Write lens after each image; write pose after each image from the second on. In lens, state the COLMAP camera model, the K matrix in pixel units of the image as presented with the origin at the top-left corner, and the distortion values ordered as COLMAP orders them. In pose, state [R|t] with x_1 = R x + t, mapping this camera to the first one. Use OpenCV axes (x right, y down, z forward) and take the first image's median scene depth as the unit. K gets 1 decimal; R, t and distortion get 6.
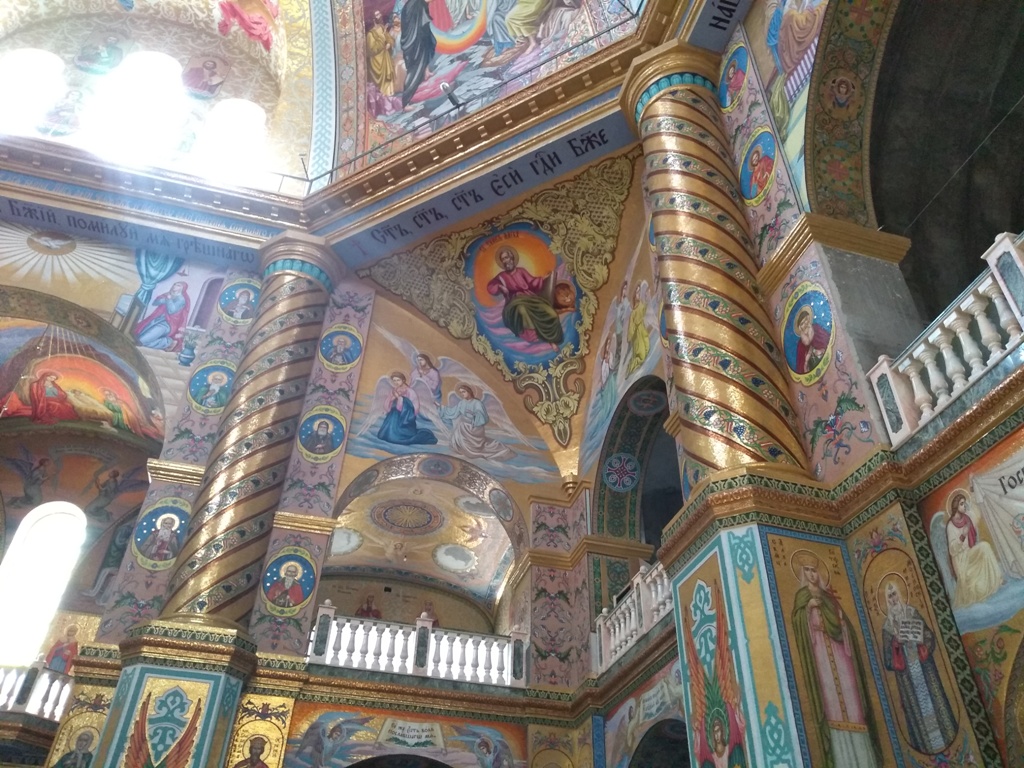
lens RADIAL K [[792.4, 0, 506.2], [0, 792.4, 386.9], [0, 0, 1]] dist [0.080278, -0.140168]
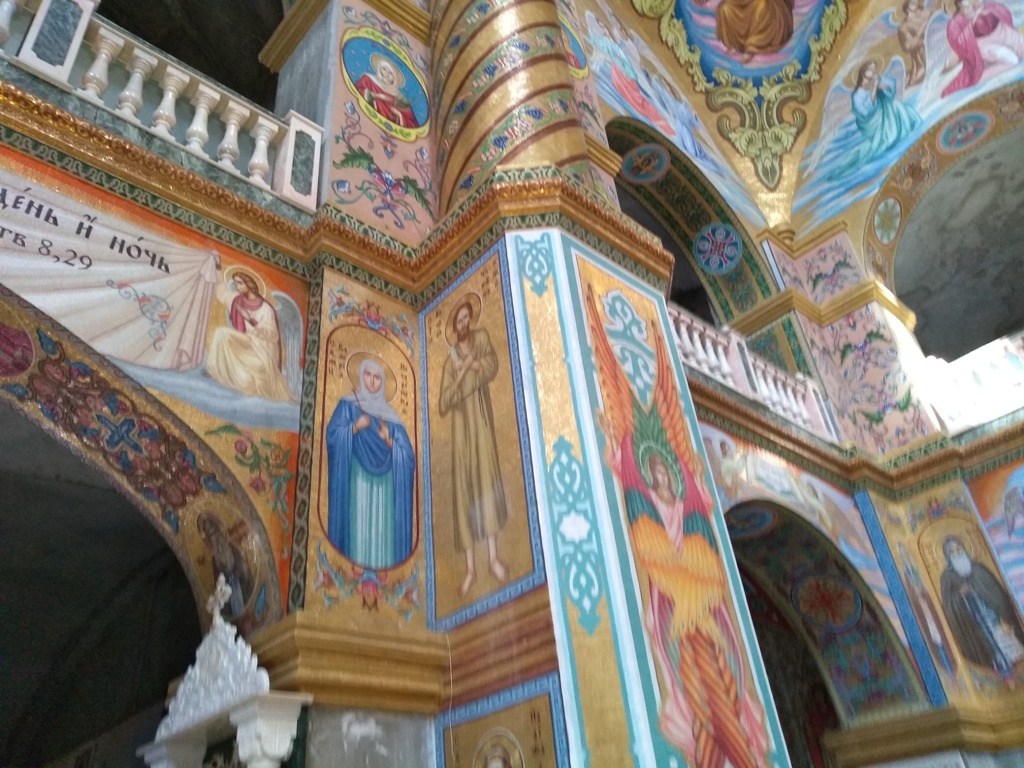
lens RADIAL K [[792.4, 0, 506.2], [0, 792.4, 386.9], [0, 0, 1]] dist [0.080278, -0.140168]
pose [[0.879043, 0.174554, 0.443637, -0.481844], [-0.200918, 0.979526, 0.012701, 0.317396], [-0.432337, -0.100300, 0.896117, 0.409229]]
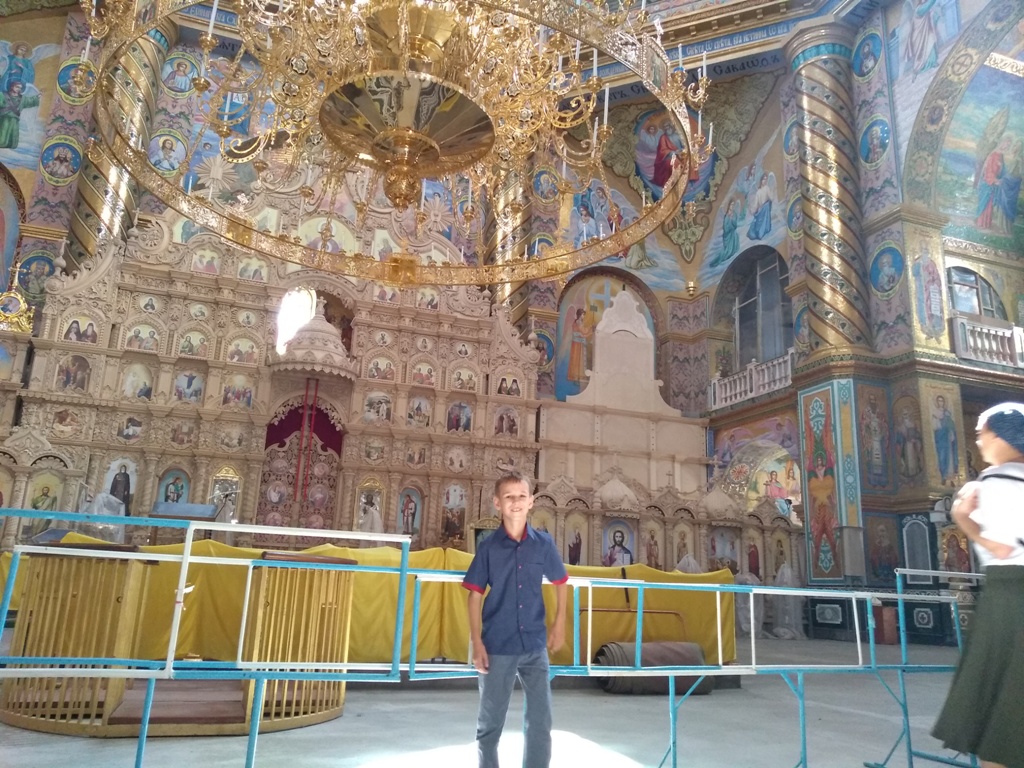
lens RADIAL K [[792.4, 0, 506.2], [0, 792.4, 386.9], [0, 0, 1]] dist [0.080278, -0.140168]
pose [[0.996253, 0.032145, 0.080294, -0.404228], [-0.062724, 0.907724, 0.414854, -0.330128], [-0.059549, -0.418335, 0.906338, -0.480755]]
